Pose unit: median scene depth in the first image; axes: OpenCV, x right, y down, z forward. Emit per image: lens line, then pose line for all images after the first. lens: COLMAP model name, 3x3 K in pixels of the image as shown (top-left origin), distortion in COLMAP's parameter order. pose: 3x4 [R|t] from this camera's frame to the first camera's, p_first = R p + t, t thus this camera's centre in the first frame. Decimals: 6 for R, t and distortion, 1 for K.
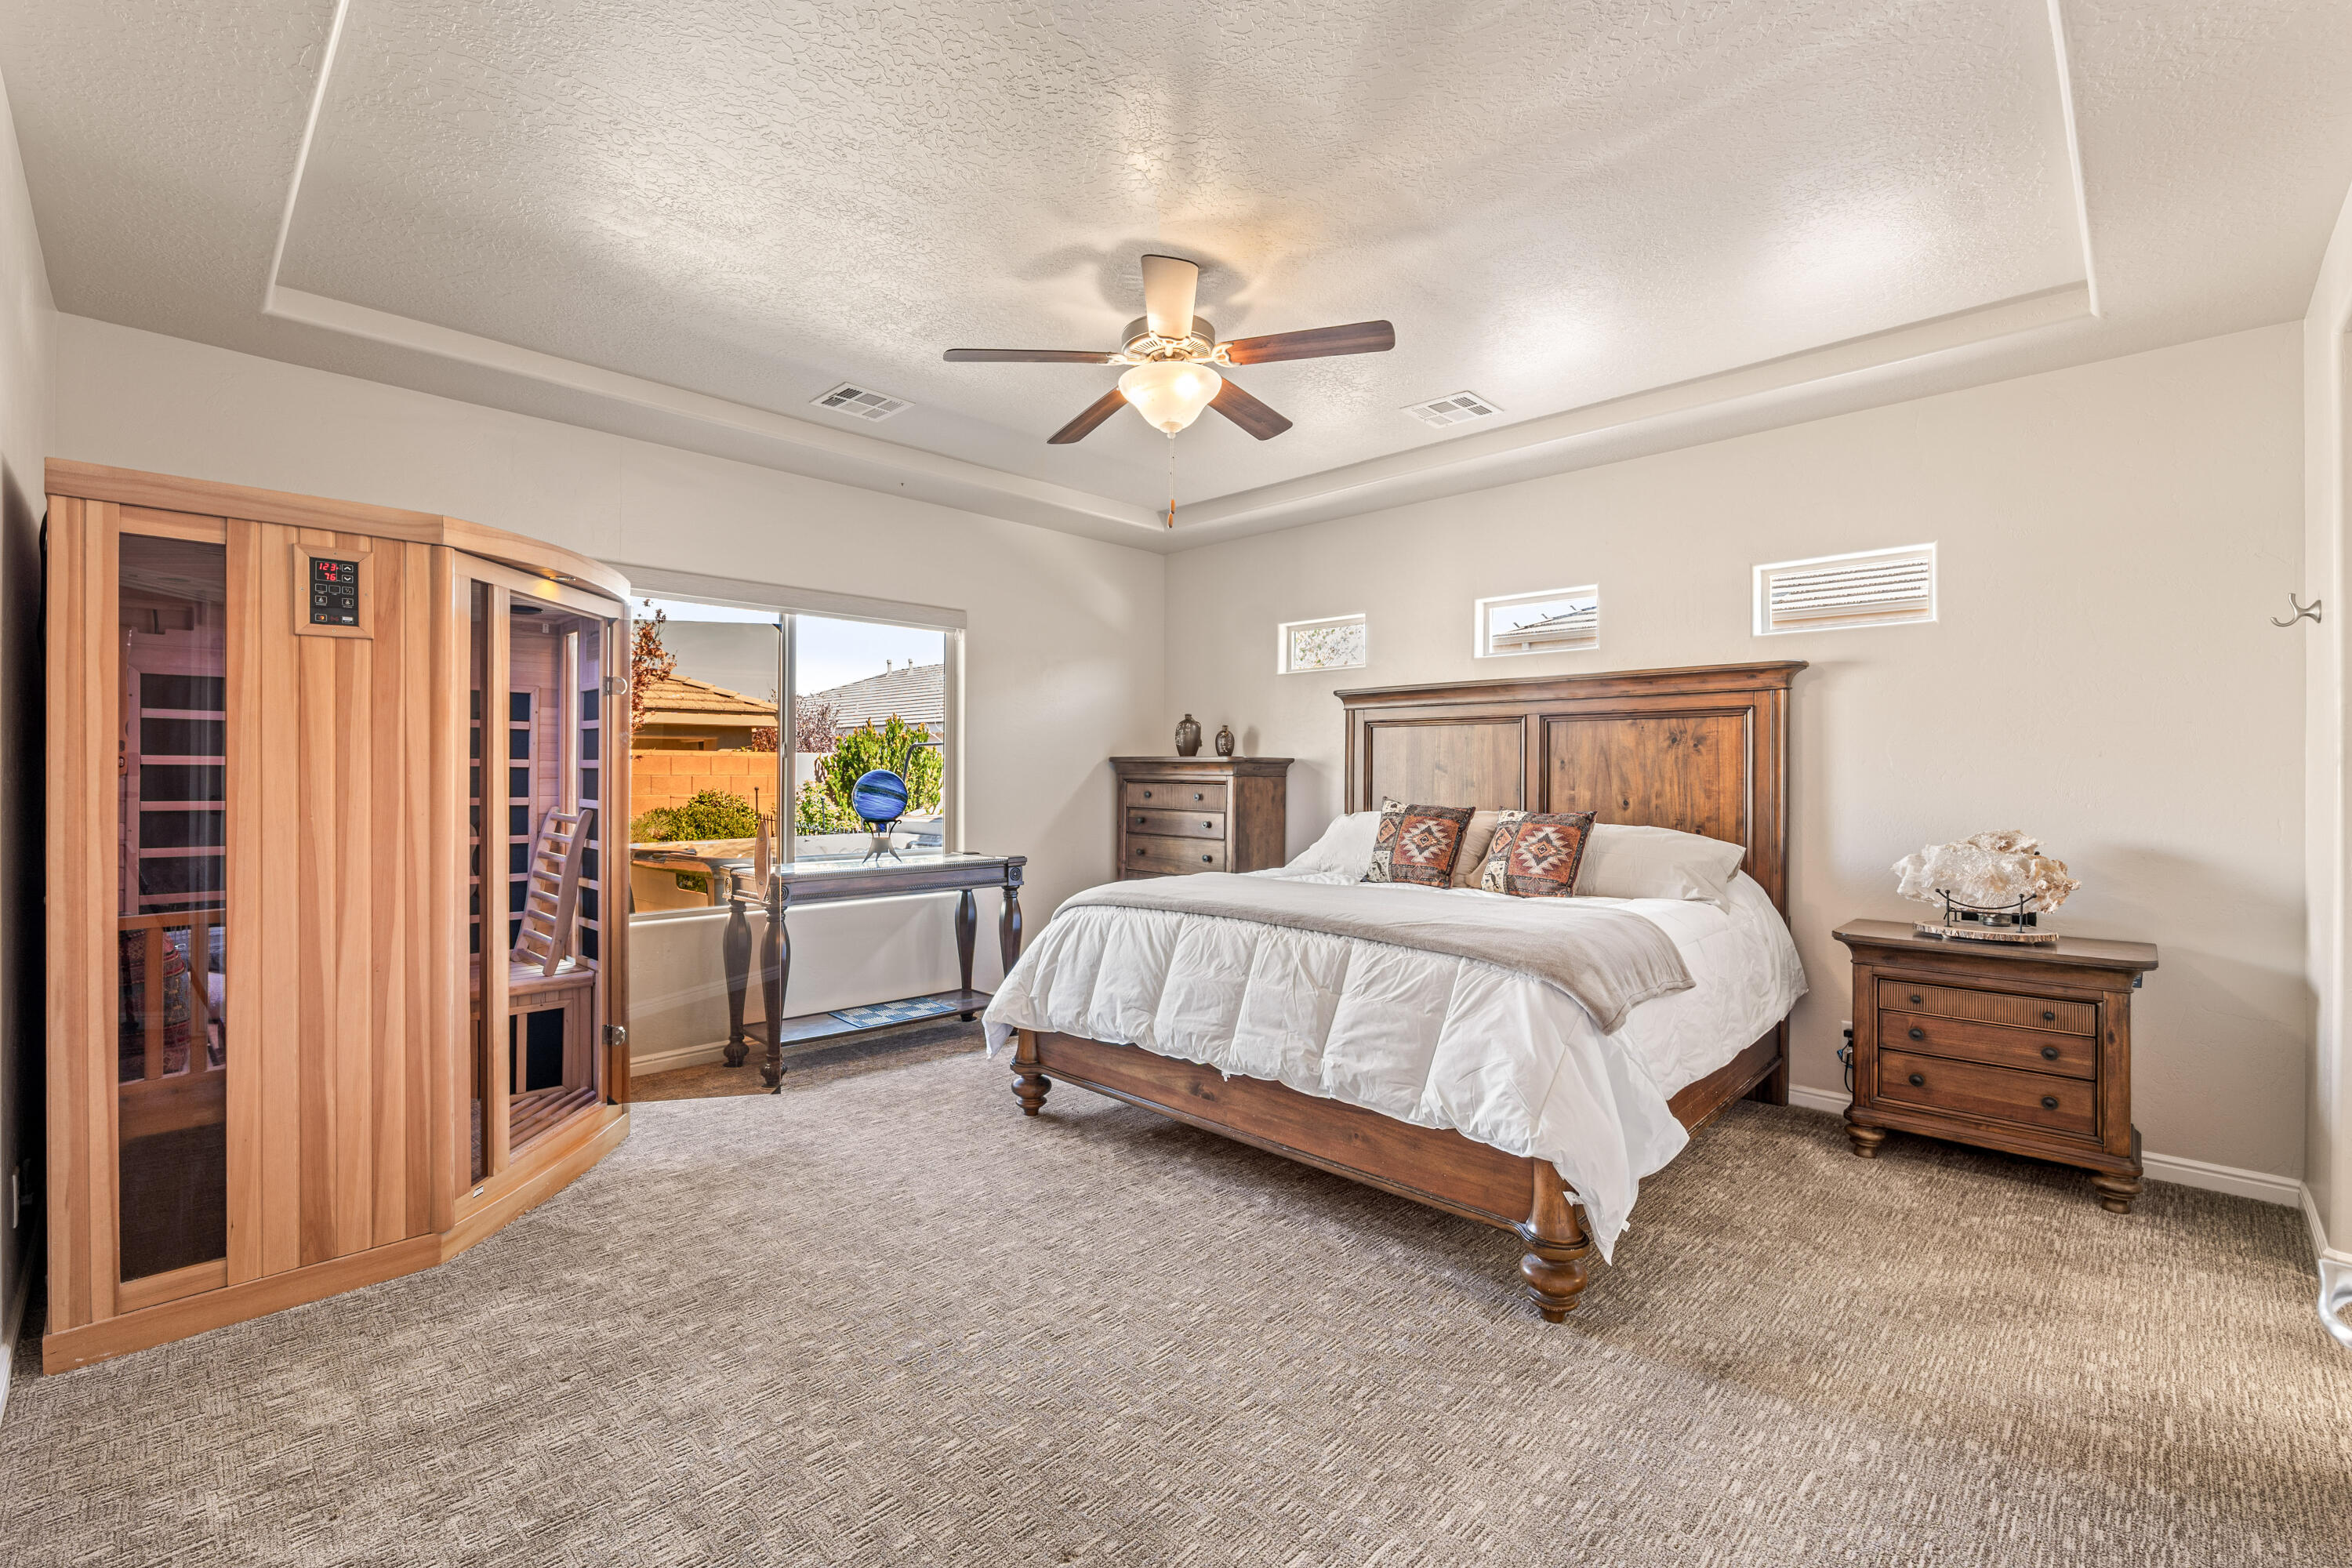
lens RADIAL K [[1022.1, 0, 1176.4], [0, 1022.1, 777.4], [0, 0, 1]] dist [-0.002480, -0.000123]
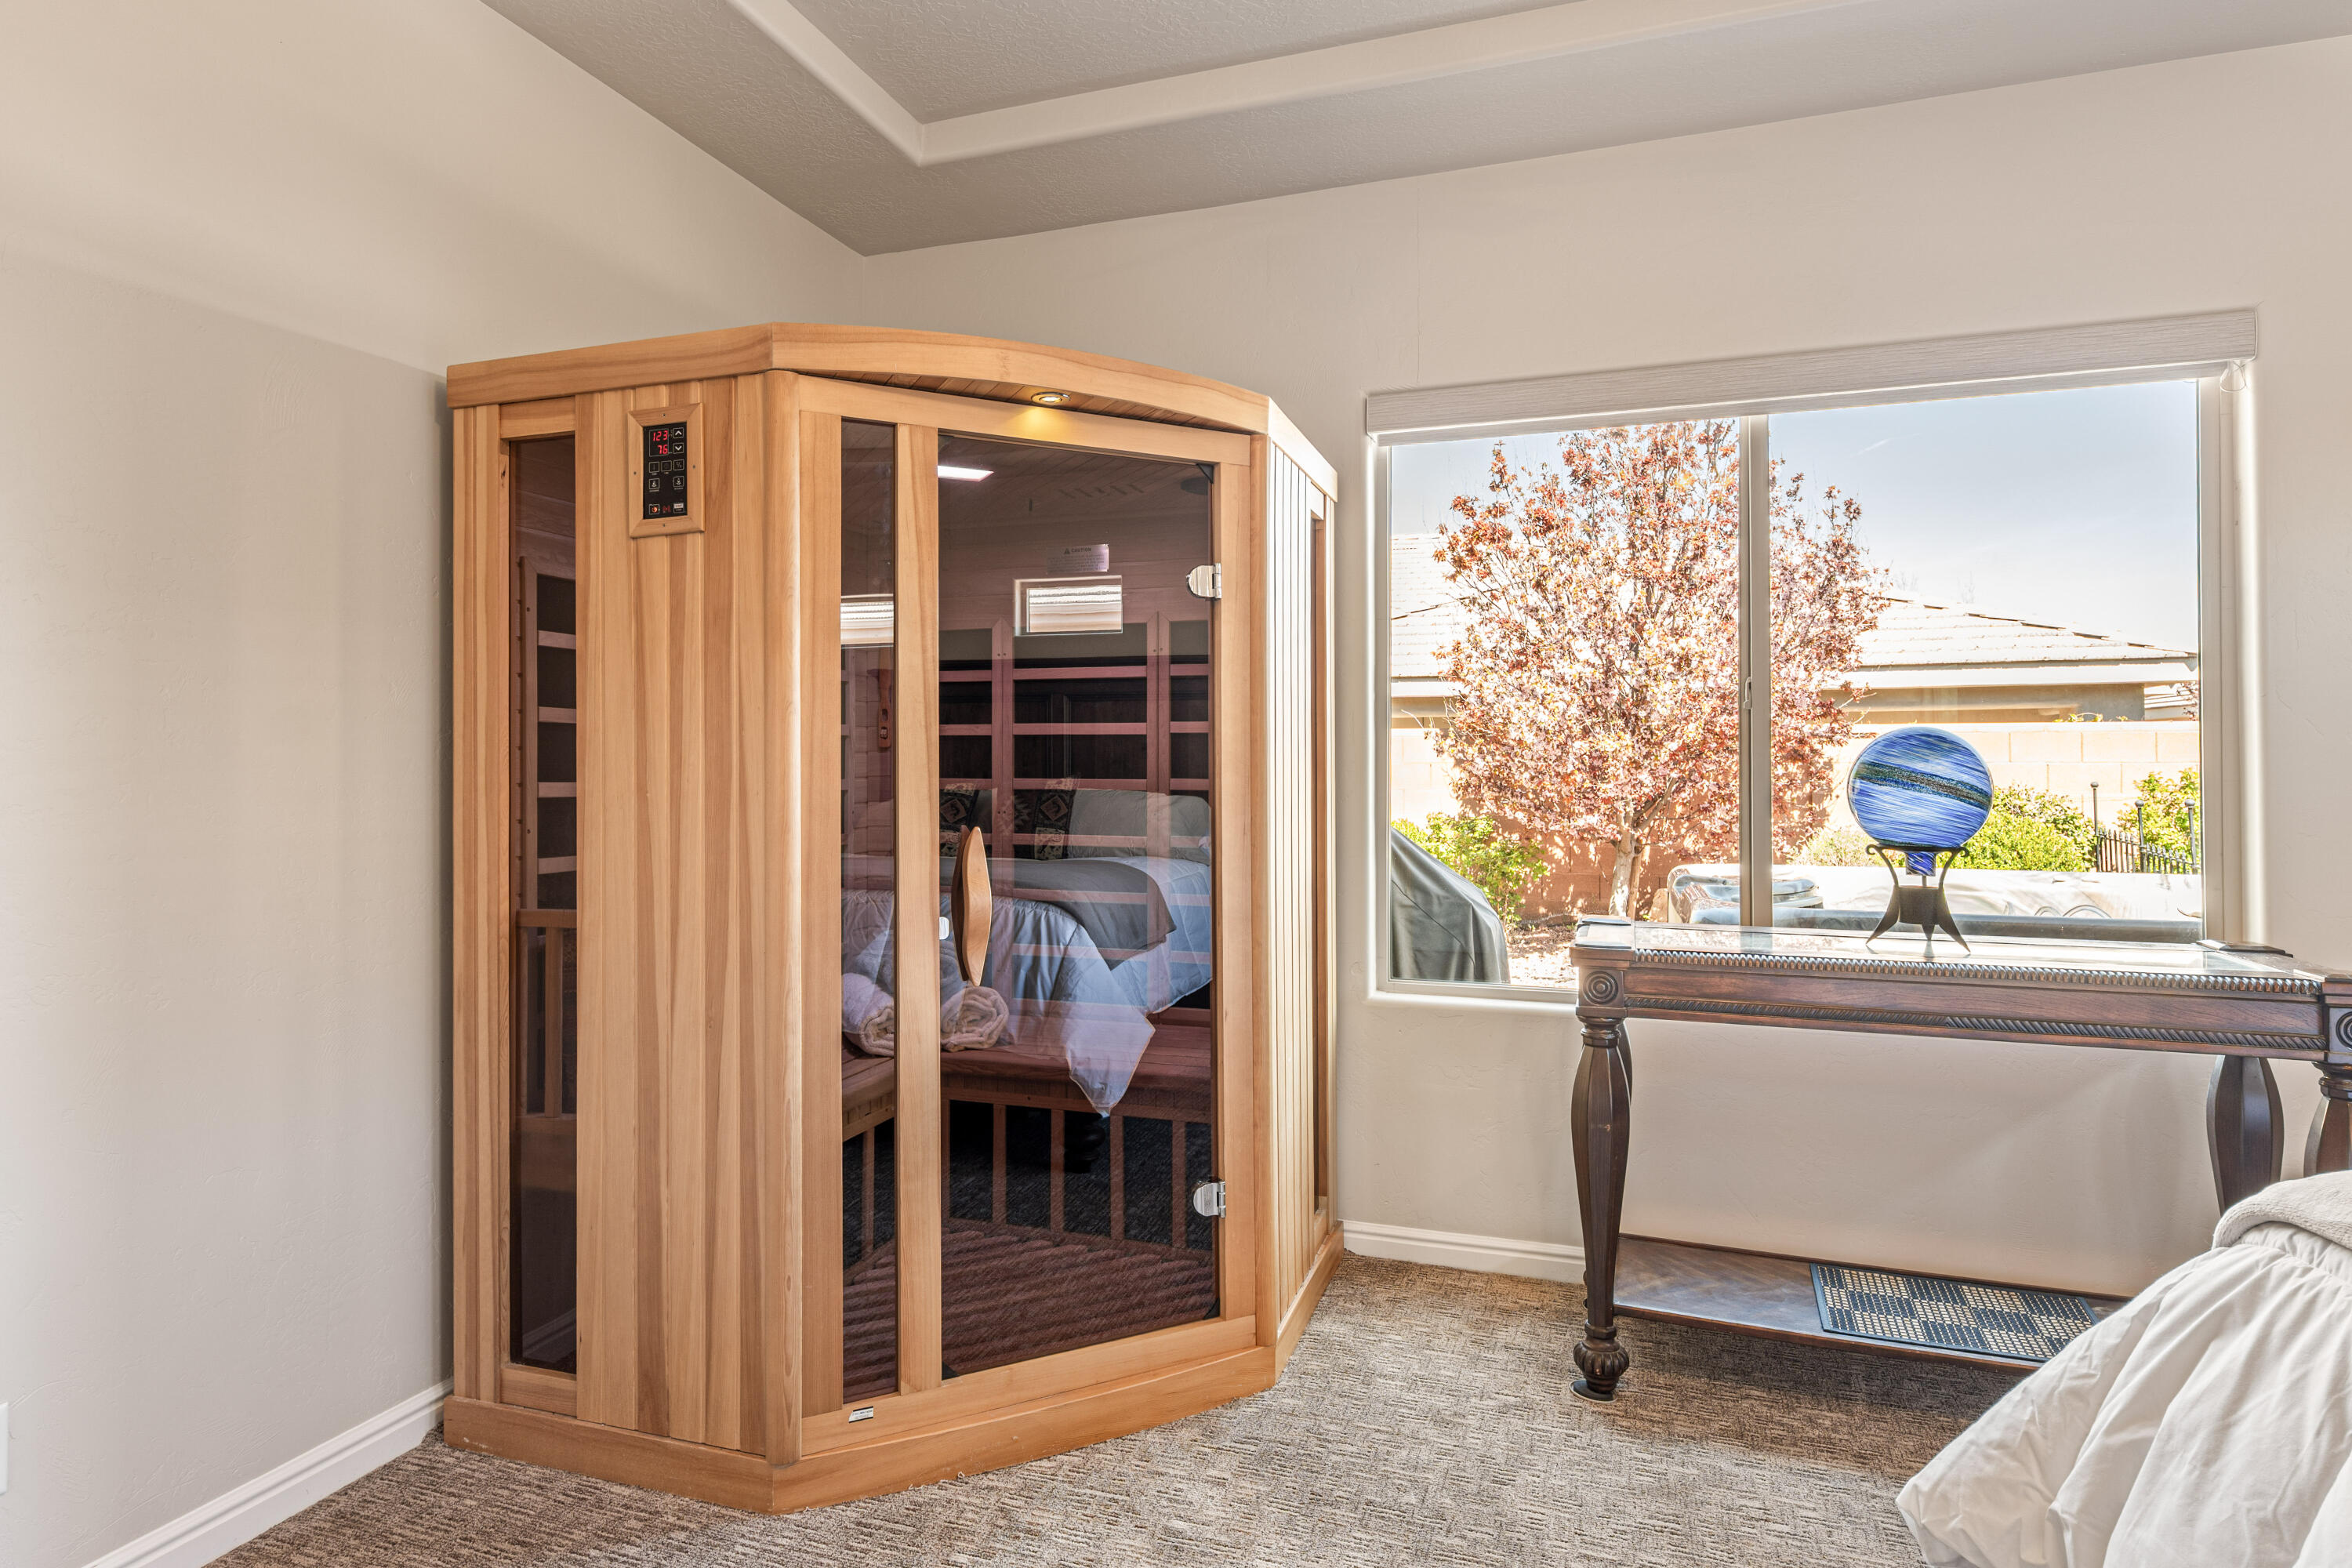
lens RADIAL K [[1284.5, 0, 1172.2], [0, 1284.5, 742.5], [0, 0, 1]] dist [0.005432, 0.000579]
pose [[0.429505, -0.019031, -0.902864, 0.108448], [-0.003361, 0.999737, -0.022672, 0.022182], [0.903058, 0.012773, 0.429328, 0.905642]]
